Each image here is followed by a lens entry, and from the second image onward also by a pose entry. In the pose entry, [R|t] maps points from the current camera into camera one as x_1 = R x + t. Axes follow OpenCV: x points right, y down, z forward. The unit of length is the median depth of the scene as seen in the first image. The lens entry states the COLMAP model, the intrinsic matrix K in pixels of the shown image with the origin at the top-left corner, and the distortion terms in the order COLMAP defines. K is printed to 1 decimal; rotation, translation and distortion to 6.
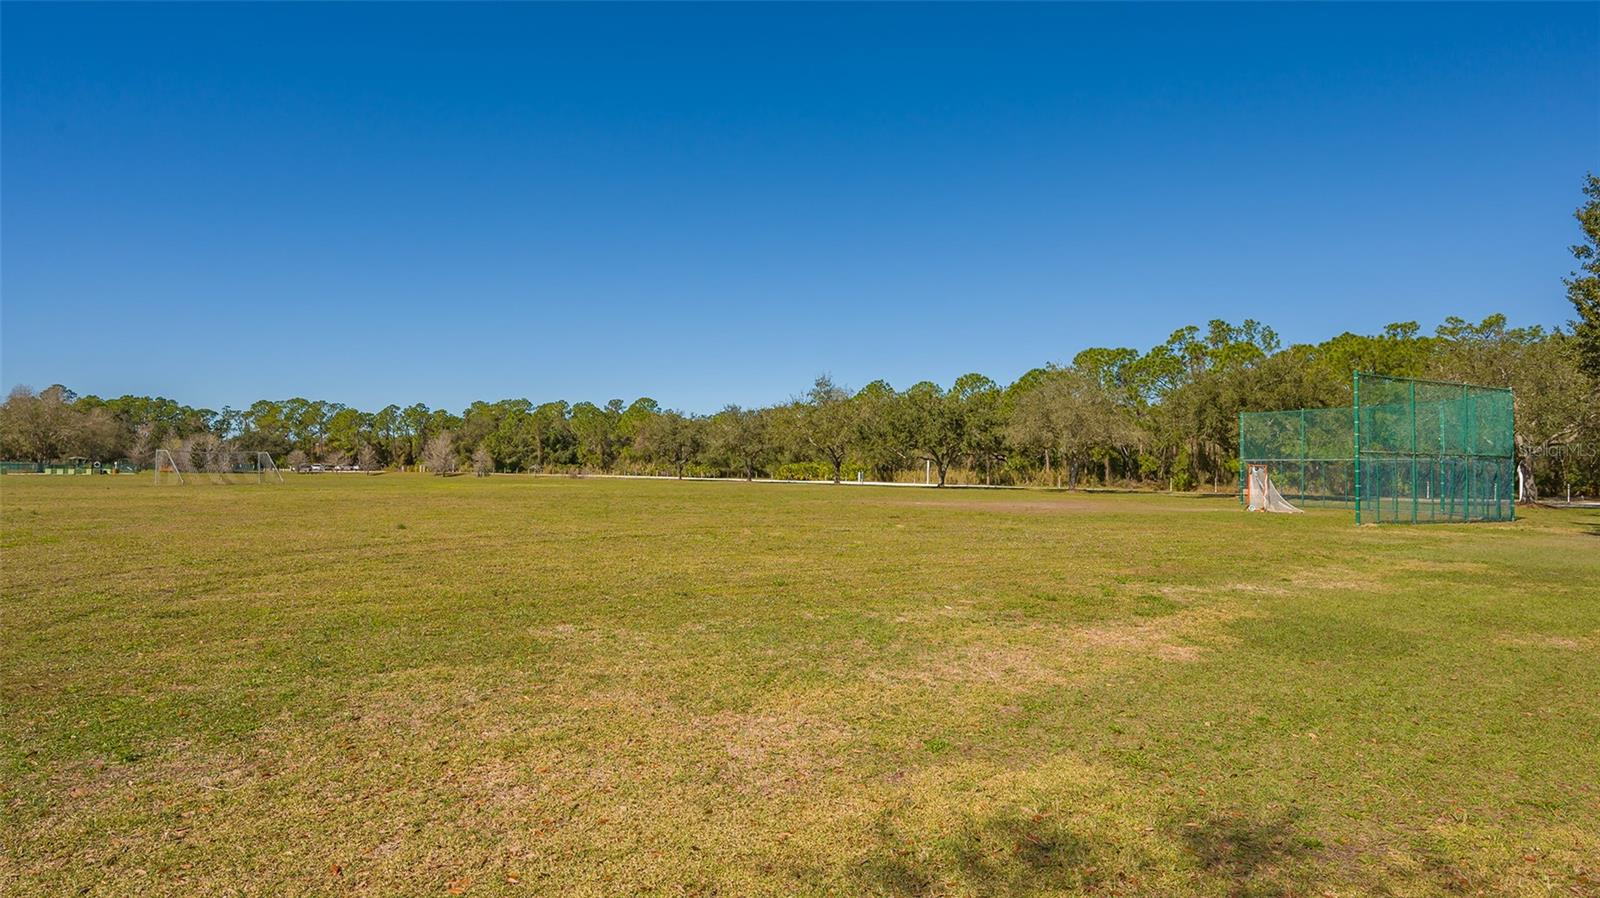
lens RADIAL K [[921.5, 0, 798.6], [0, 921.5, 443.9], [0, 0, 1]] dist [-0.005527, -0.000546]
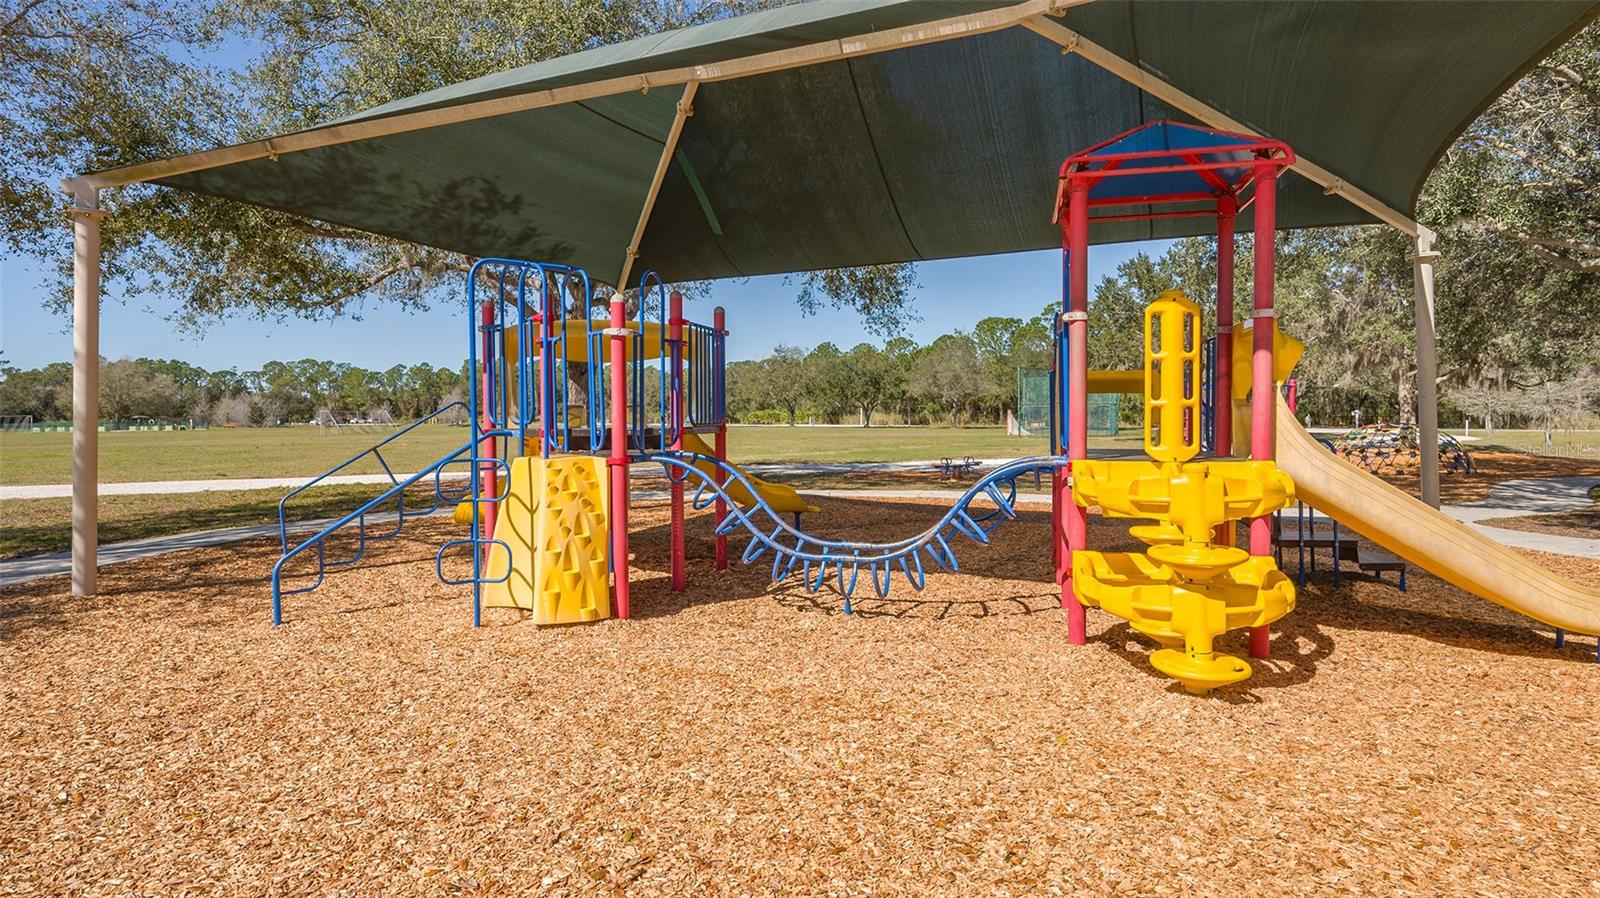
lens RADIAL K [[921.5, 0, 801.7], [0, 921.5, 448.8], [0, 0, 1]] dist [-0.005527, -0.000546]
pose [[0.999078, -0.018745, 0.038614, 0.003047], [0.016238, 0.997801, 0.064255, -0.007176], [-0.039734, -0.063568, 0.997186, -0.263989]]
